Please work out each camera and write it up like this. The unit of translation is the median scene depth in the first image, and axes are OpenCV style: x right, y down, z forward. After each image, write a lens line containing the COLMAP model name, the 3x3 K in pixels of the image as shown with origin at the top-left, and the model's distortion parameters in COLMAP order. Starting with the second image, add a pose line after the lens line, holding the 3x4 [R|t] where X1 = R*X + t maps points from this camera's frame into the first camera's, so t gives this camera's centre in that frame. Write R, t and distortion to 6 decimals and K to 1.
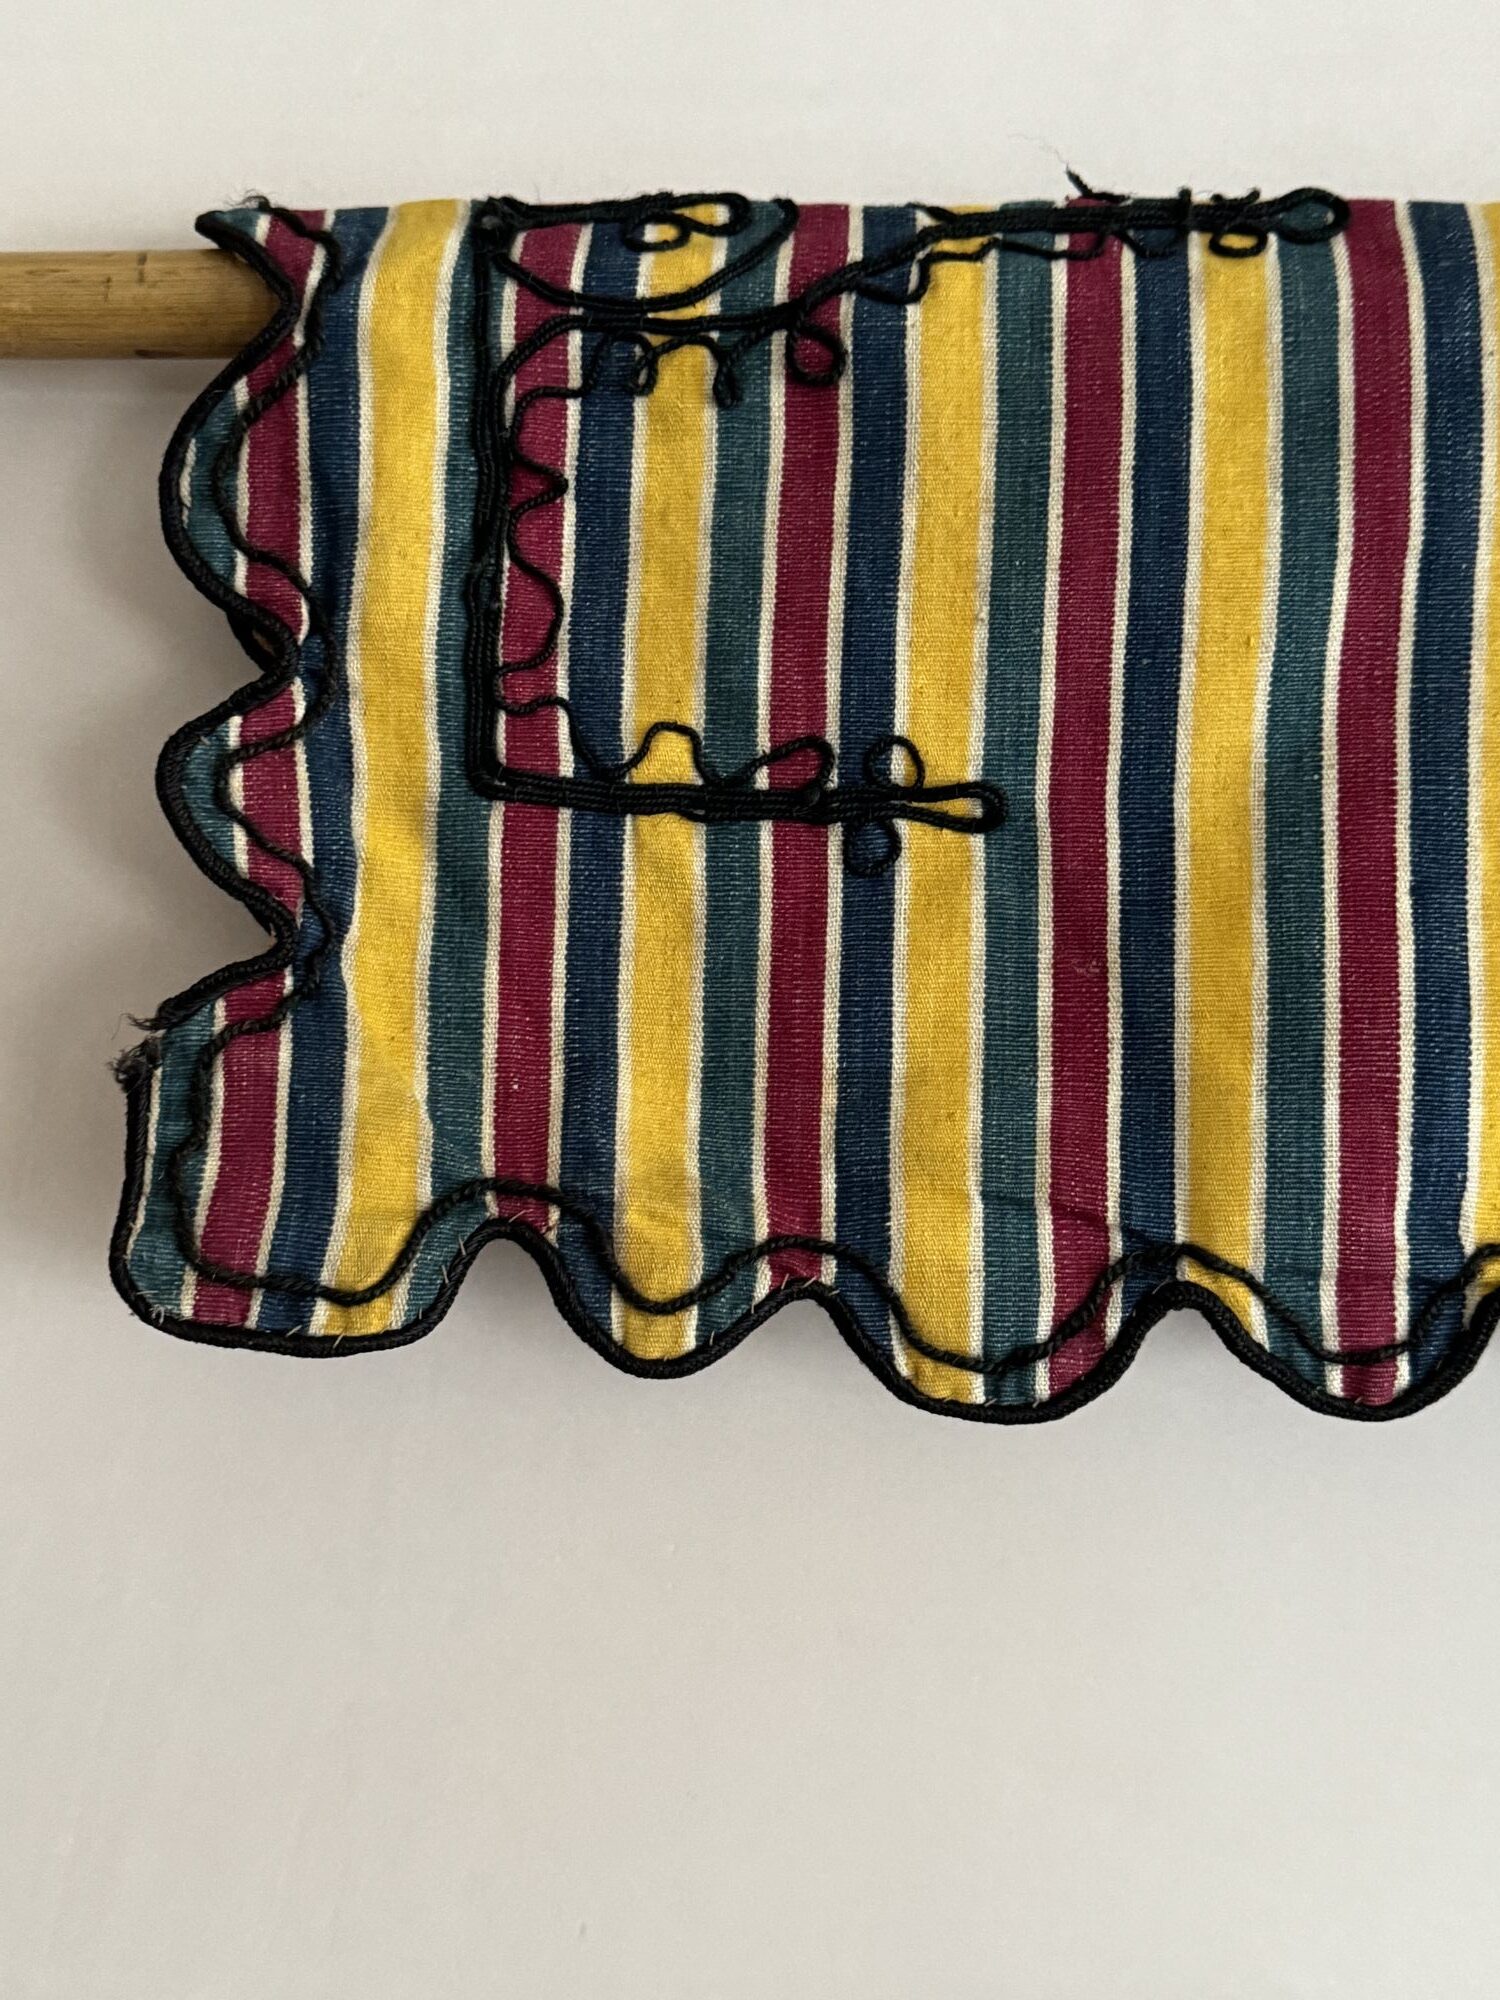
lens RADIAL K [[2537.0, 0, 751.3], [0, 2537.0, 999.5], [0, 0, 1]] dist [0.087902, 0.000000]
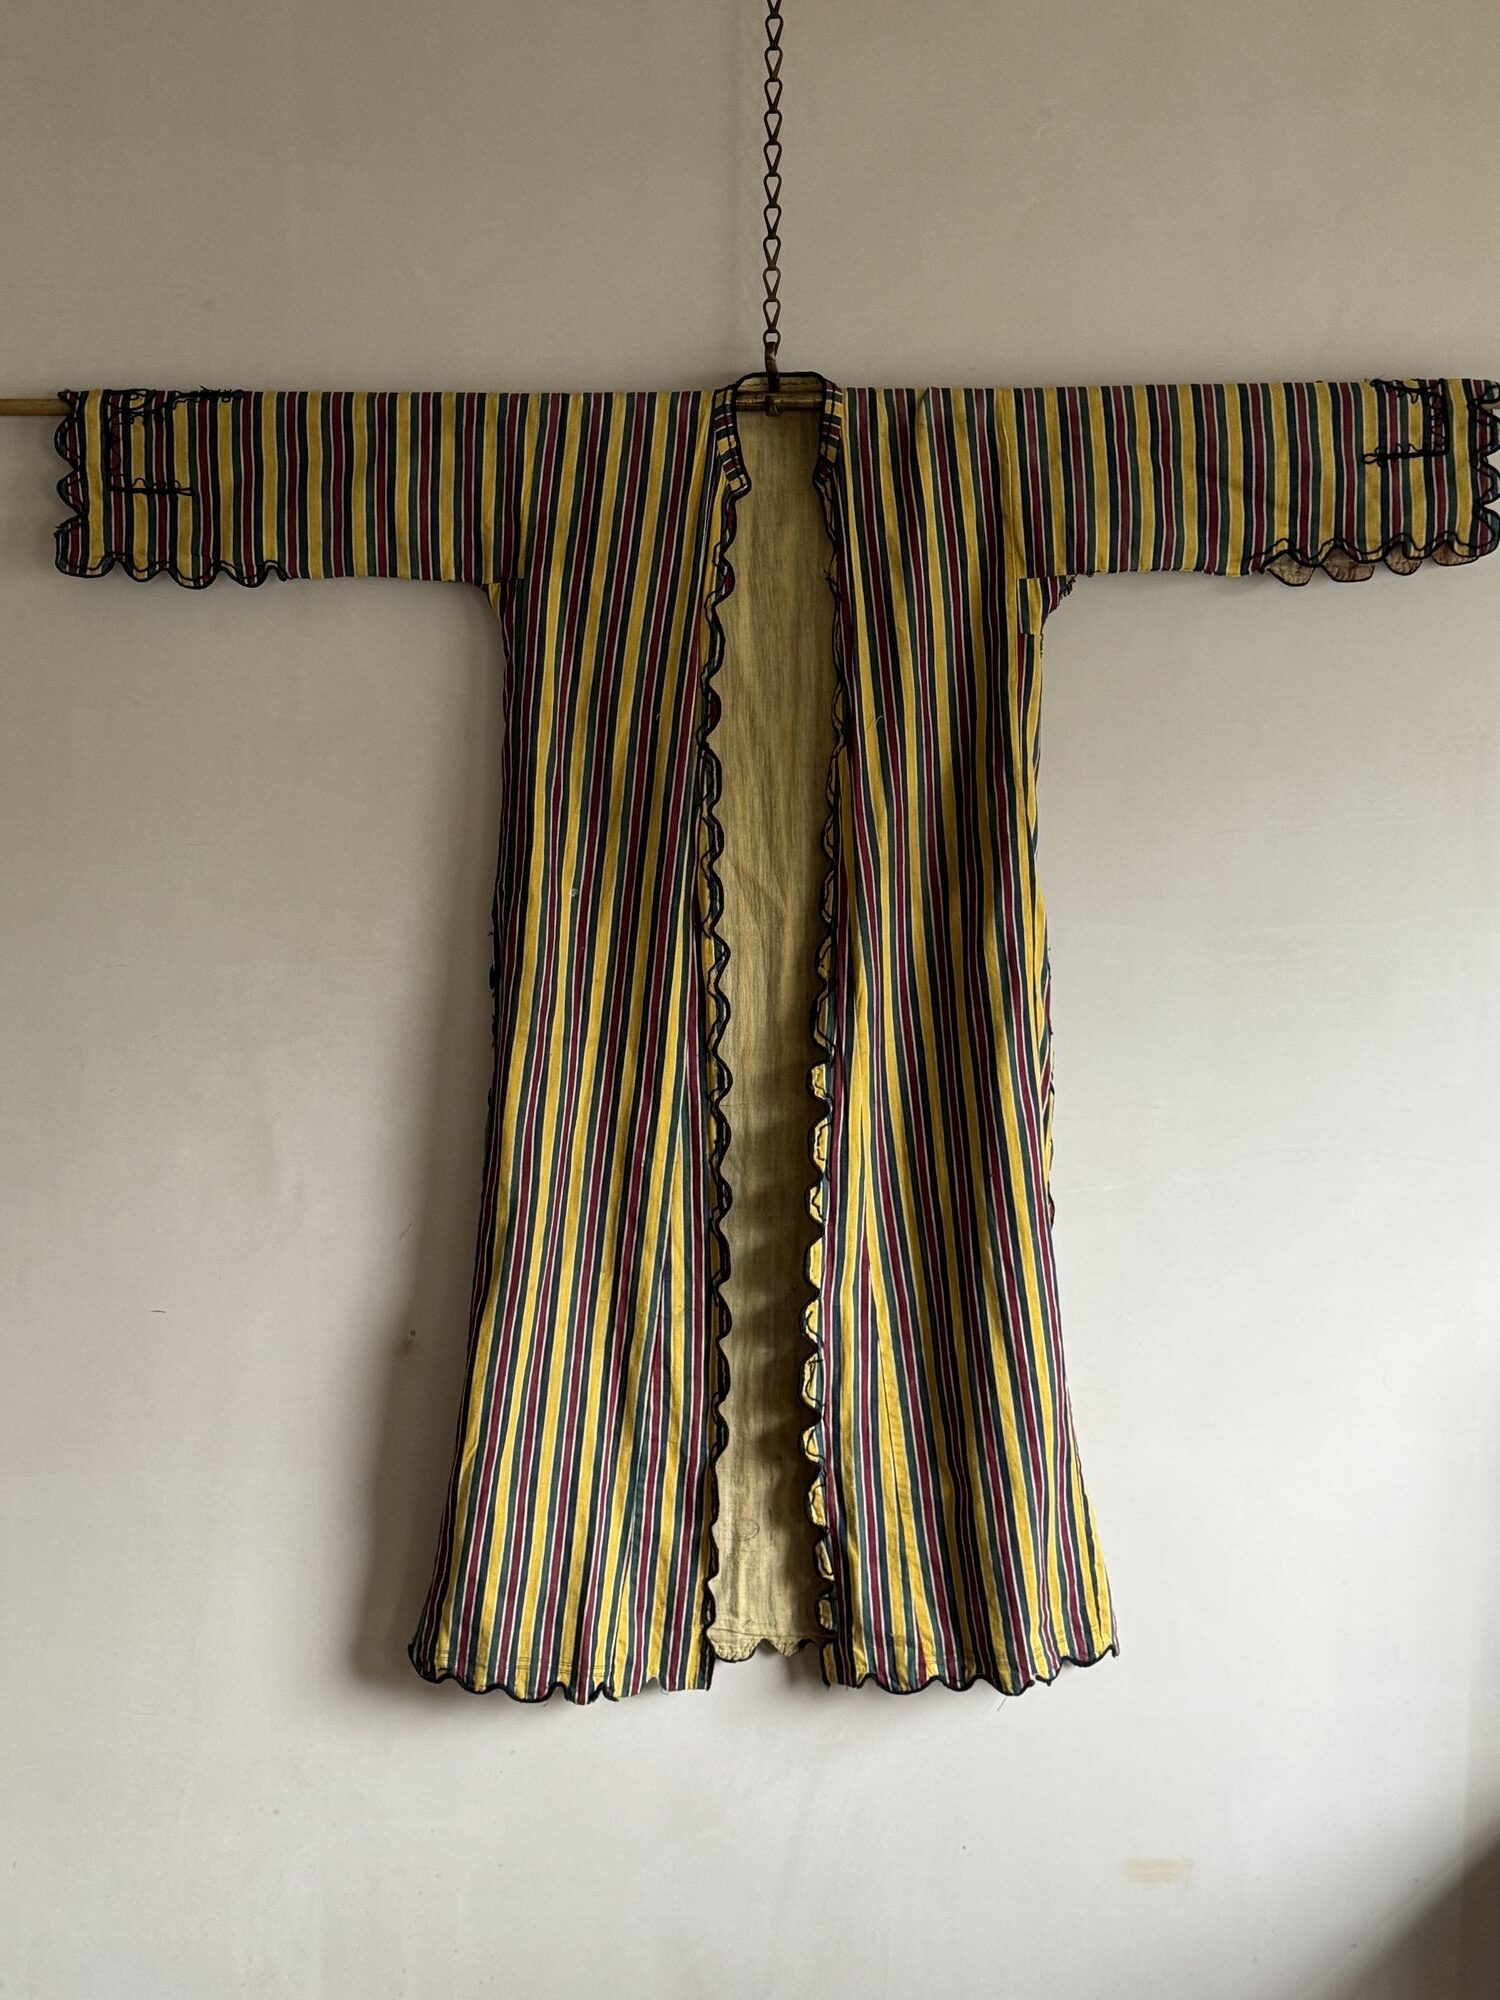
lens RADIAL K [[2376.8, 0, 742.9], [0, 2376.8, 998.5], [0, 0, 1]] dist [0.087452, 0.000000]
pose [[0.999578, -0.020949, 0.020129, 1.316289], [0.017229, 0.985312, 0.169893, 0.176690], [-0.023392, -0.169474, 0.985257, -5.111690]]
